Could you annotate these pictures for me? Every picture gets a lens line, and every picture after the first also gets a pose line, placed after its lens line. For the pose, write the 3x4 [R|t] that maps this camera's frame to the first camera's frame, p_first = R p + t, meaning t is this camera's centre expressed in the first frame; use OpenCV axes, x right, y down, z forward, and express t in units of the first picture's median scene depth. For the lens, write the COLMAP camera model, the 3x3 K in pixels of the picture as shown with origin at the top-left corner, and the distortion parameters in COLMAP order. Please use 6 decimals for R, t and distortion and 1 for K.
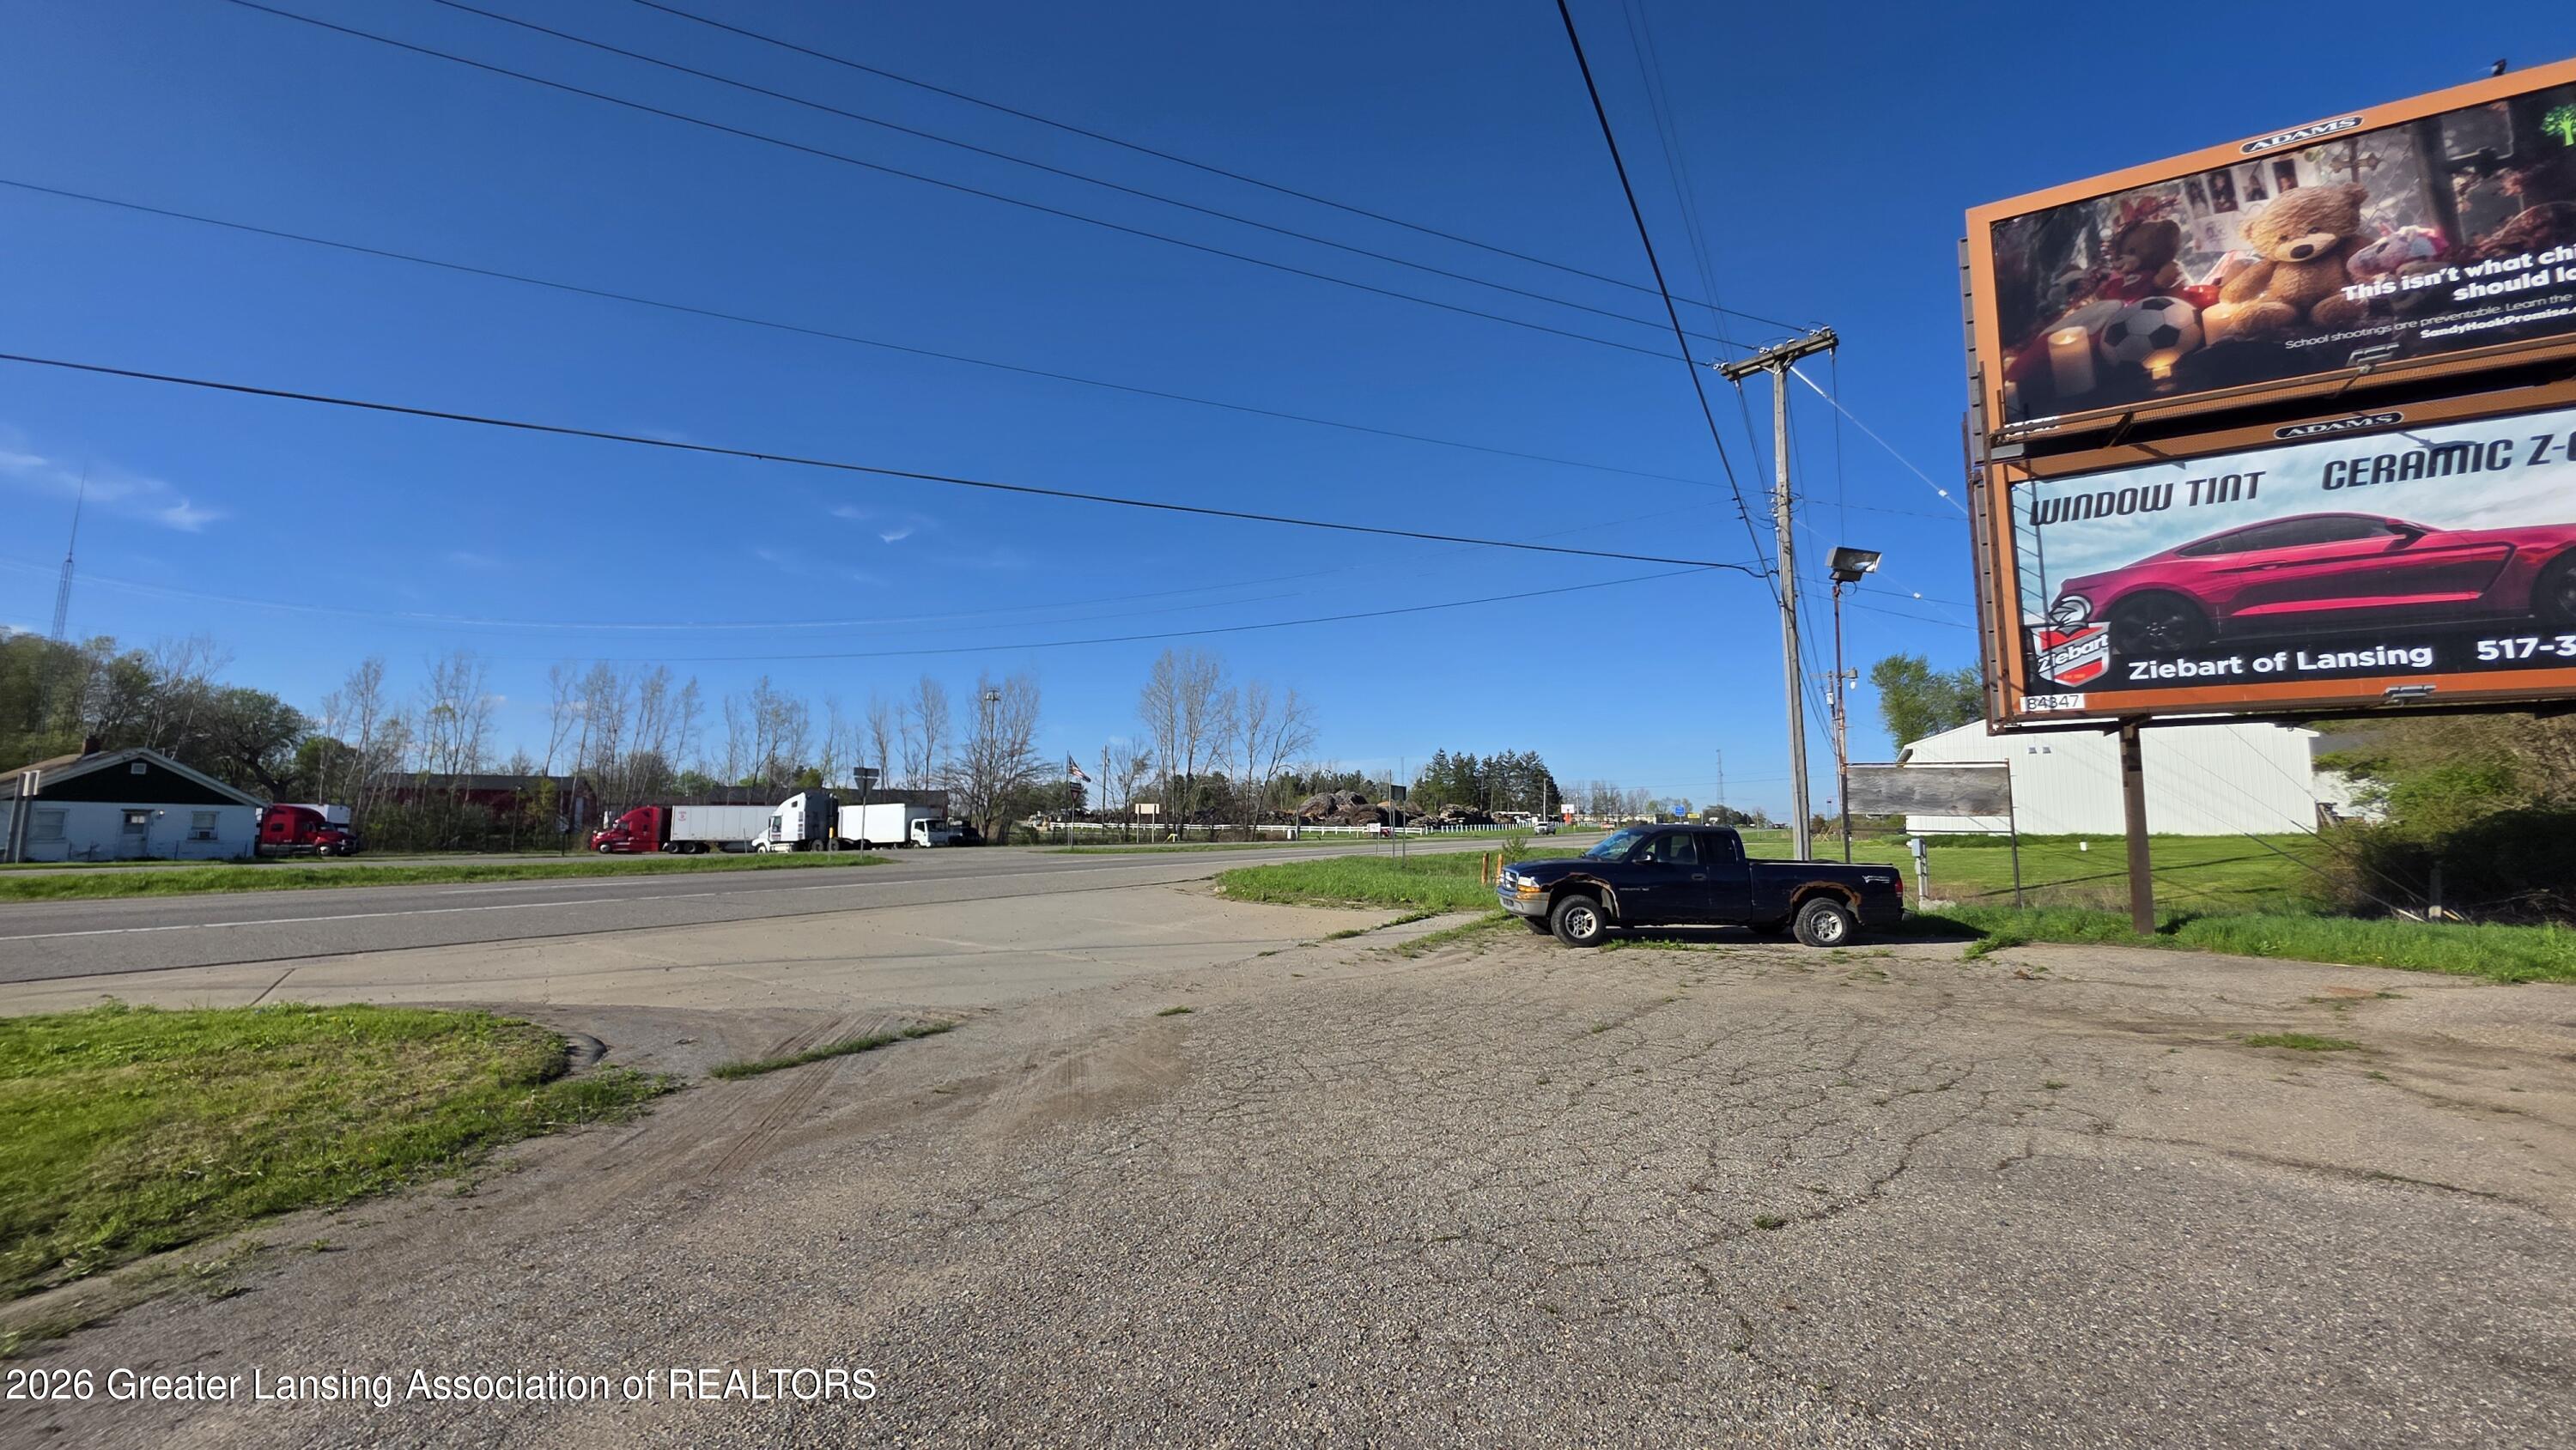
lens RADIAL K [[1030.8, 0, 1280.8], [0, 1030.8, 721.7], [0, 0, 1]] dist [0.001008, 0.000130]
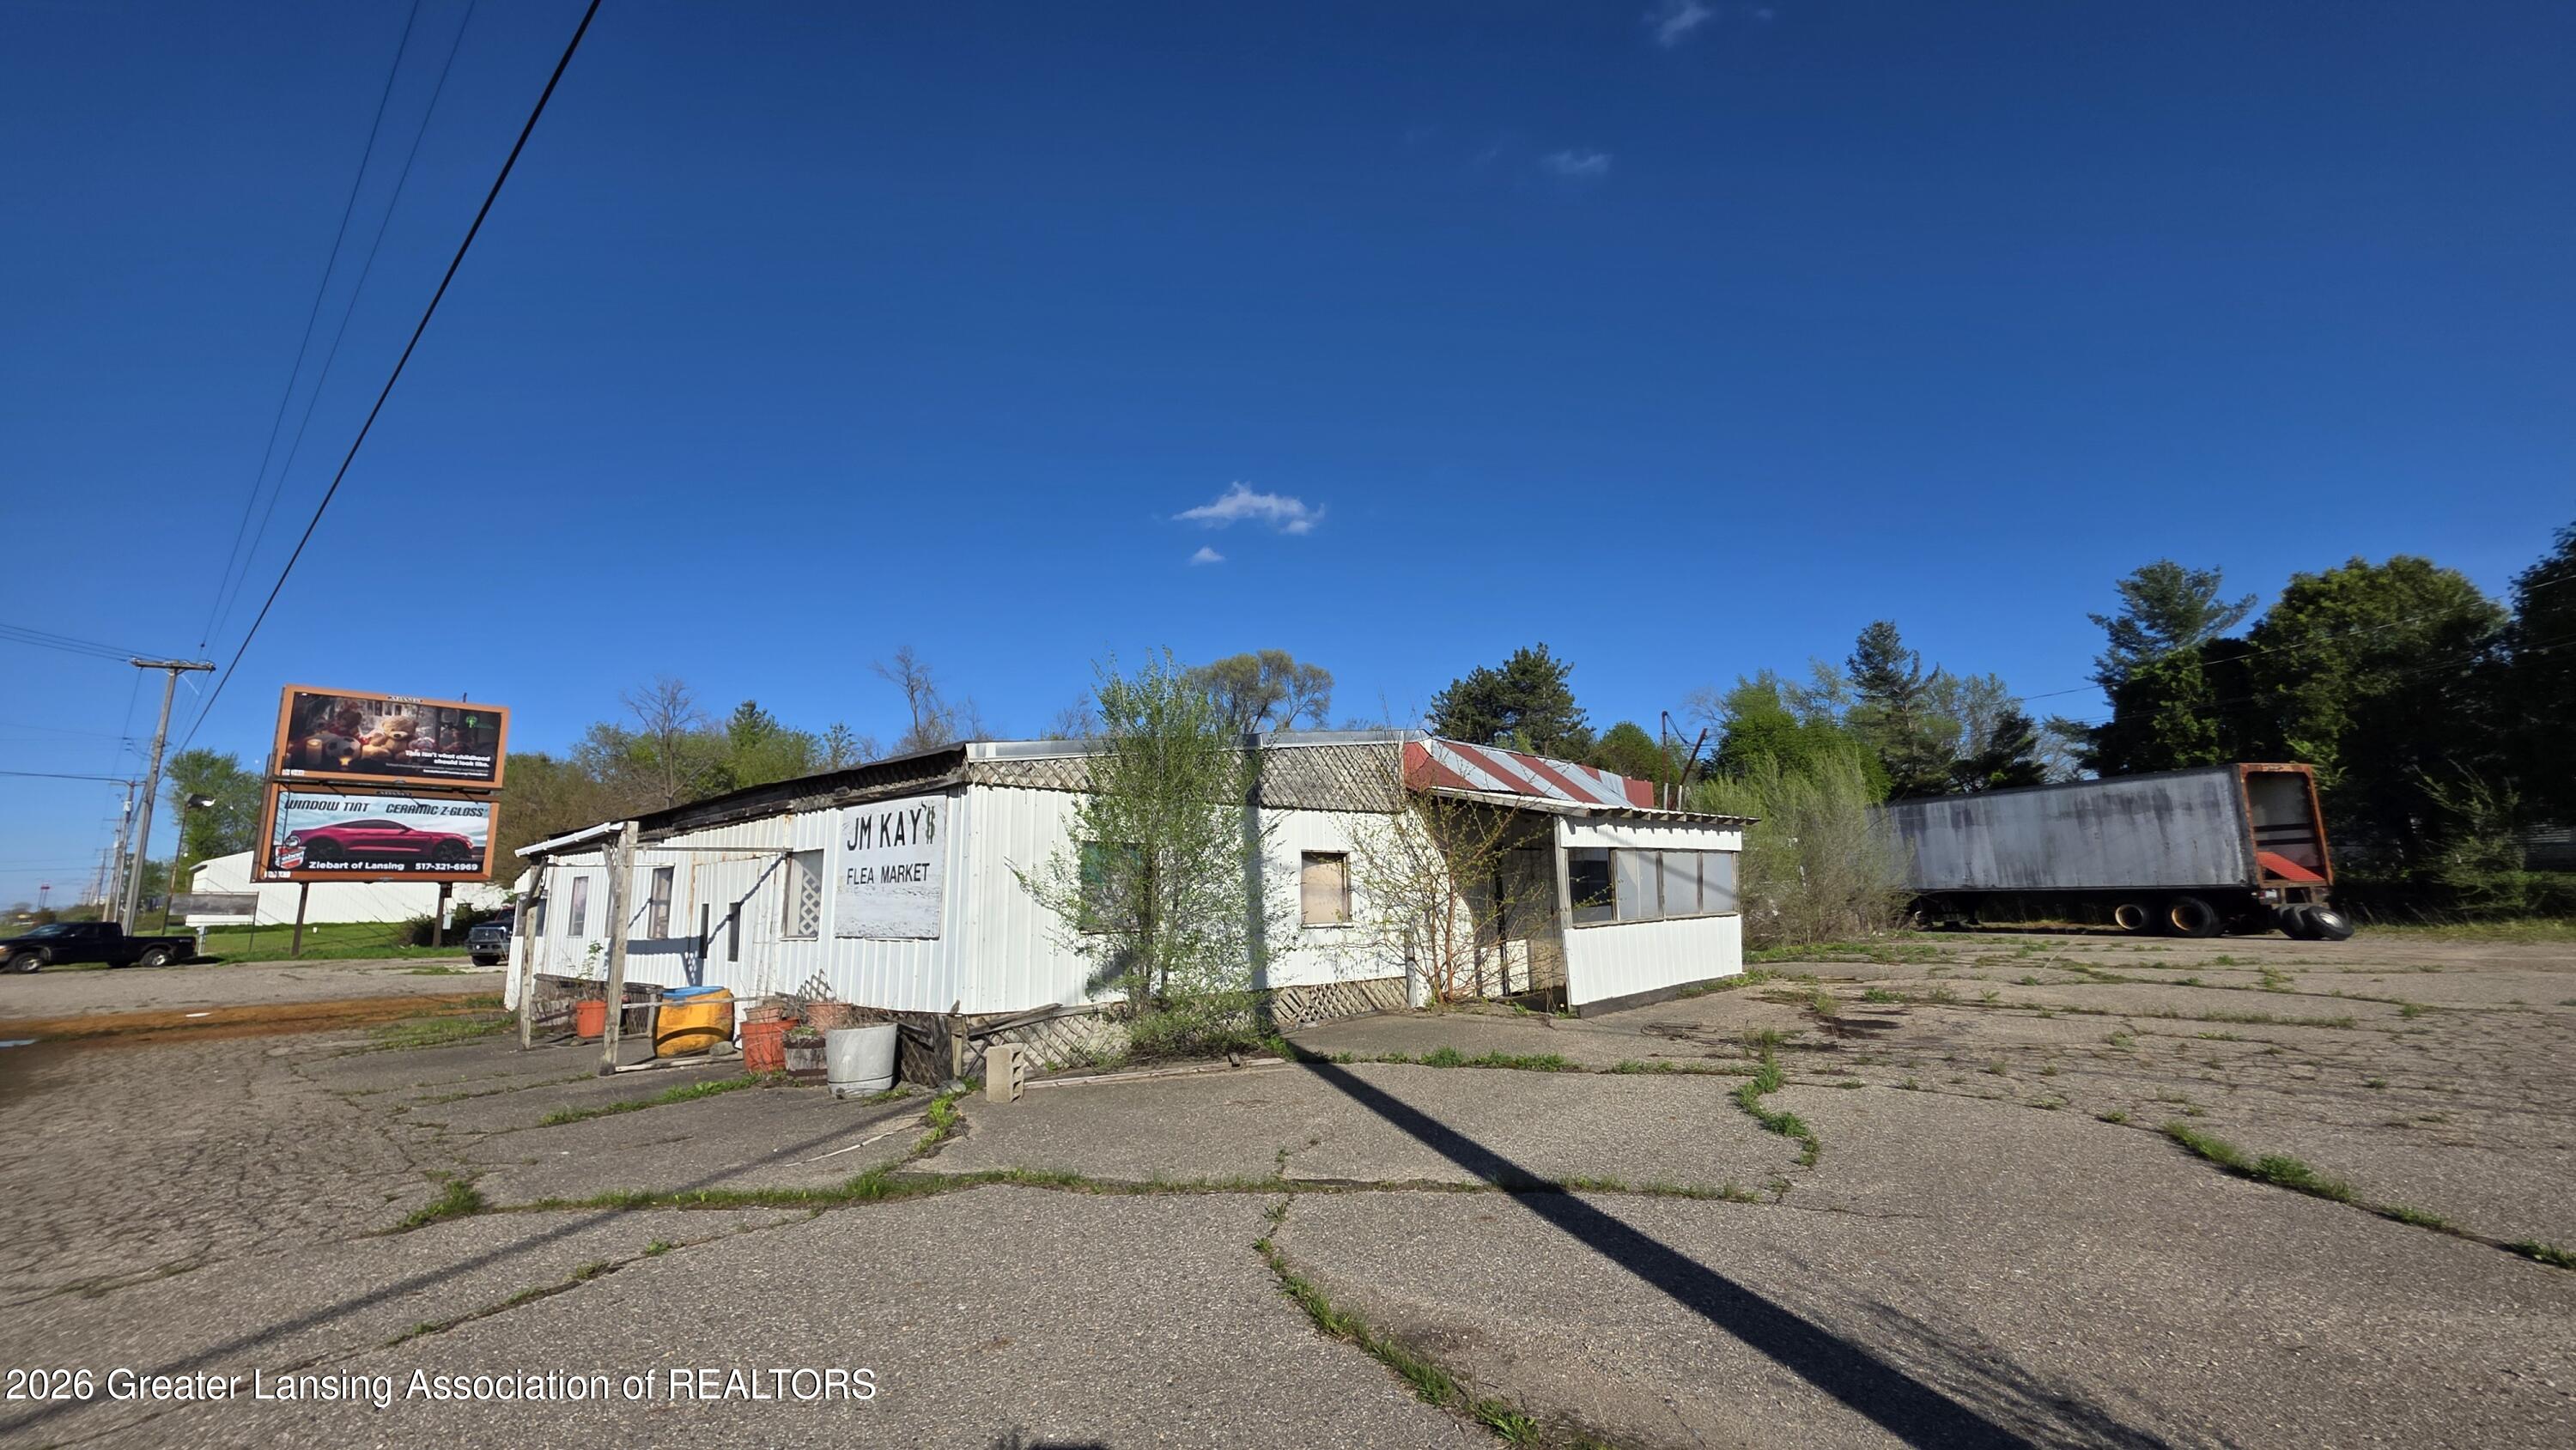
lens RADIAL K [[1030.8, 0, 1280.8], [0, 1030.8, 721.7], [0, 0, 1]] dist [0.001008, 0.000130]
pose [[0.209145, 0.167468, 0.963438, -1.473322], [-0.082183, 0.984751, -0.153333, -0.225323], [-0.974425, -0.047109, 0.219719, -2.286783]]
